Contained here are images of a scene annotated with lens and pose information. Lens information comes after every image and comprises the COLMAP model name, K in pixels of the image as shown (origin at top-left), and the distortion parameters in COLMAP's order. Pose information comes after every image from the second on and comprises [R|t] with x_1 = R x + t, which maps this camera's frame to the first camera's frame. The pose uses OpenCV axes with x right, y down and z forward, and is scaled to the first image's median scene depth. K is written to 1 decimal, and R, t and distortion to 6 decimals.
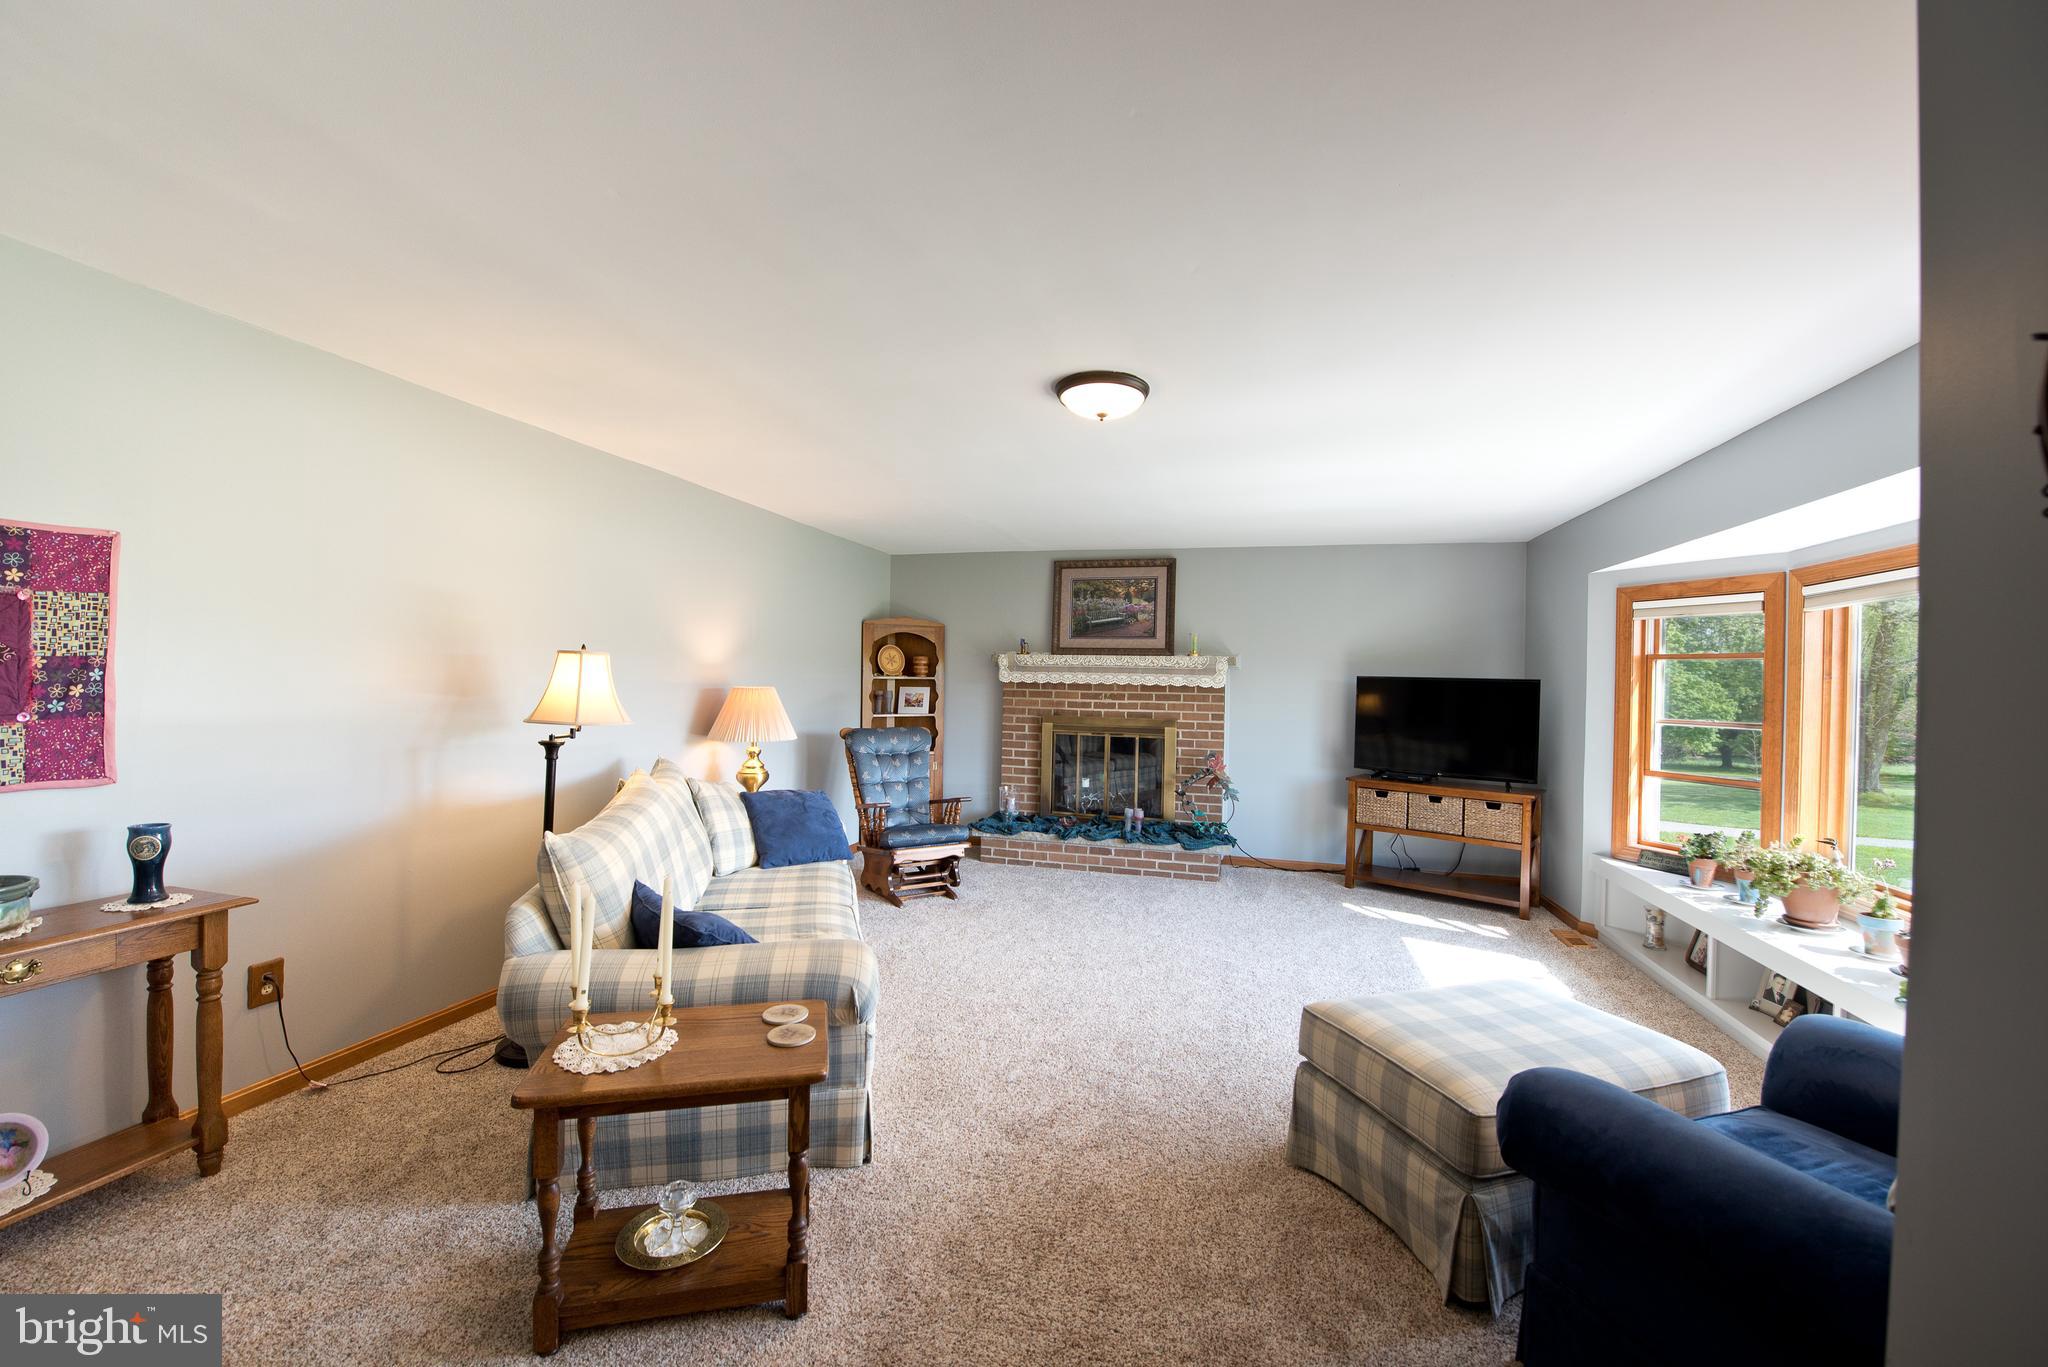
lens RADIAL K [[815.6, 0, 1023.3], [0, 815.6, 682.4], [0, 0, 1]] dist [-0.016870, -0.001778]
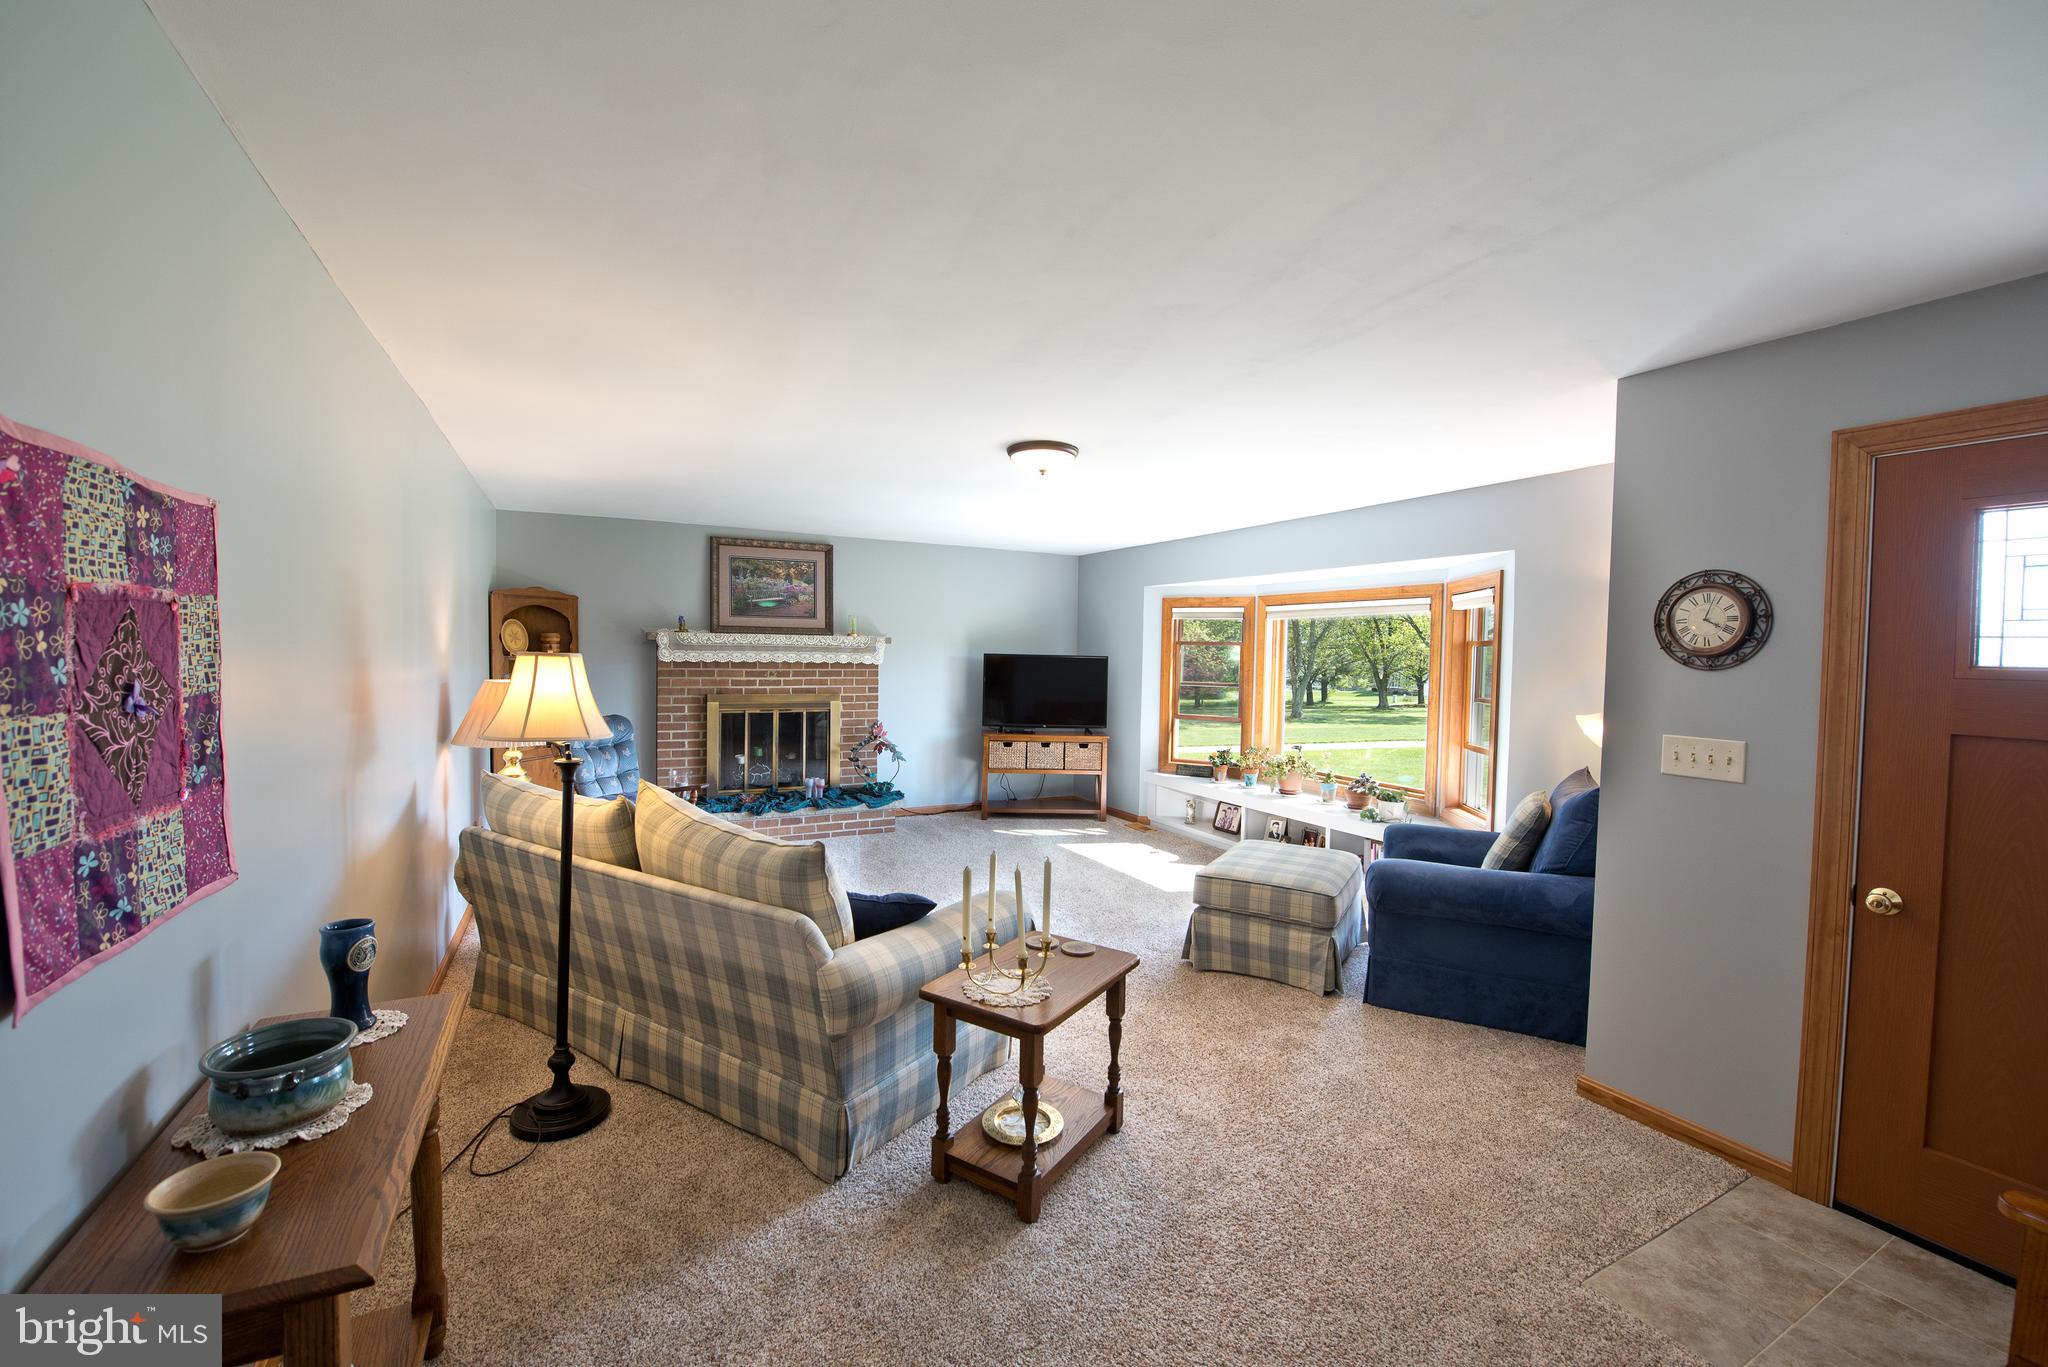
lens RADIAL K [[831.1, 0, 1021.1], [0, 831.1, 678.6], [0, 0, 1]] dist [0.000454, -0.000070]
pose [[0.729032, -0.031829, 0.683739, -0.395668], [0.000353, 0.998936, 0.046126, -0.026036], [-0.684479, -0.033386, 0.728268, 0.016567]]
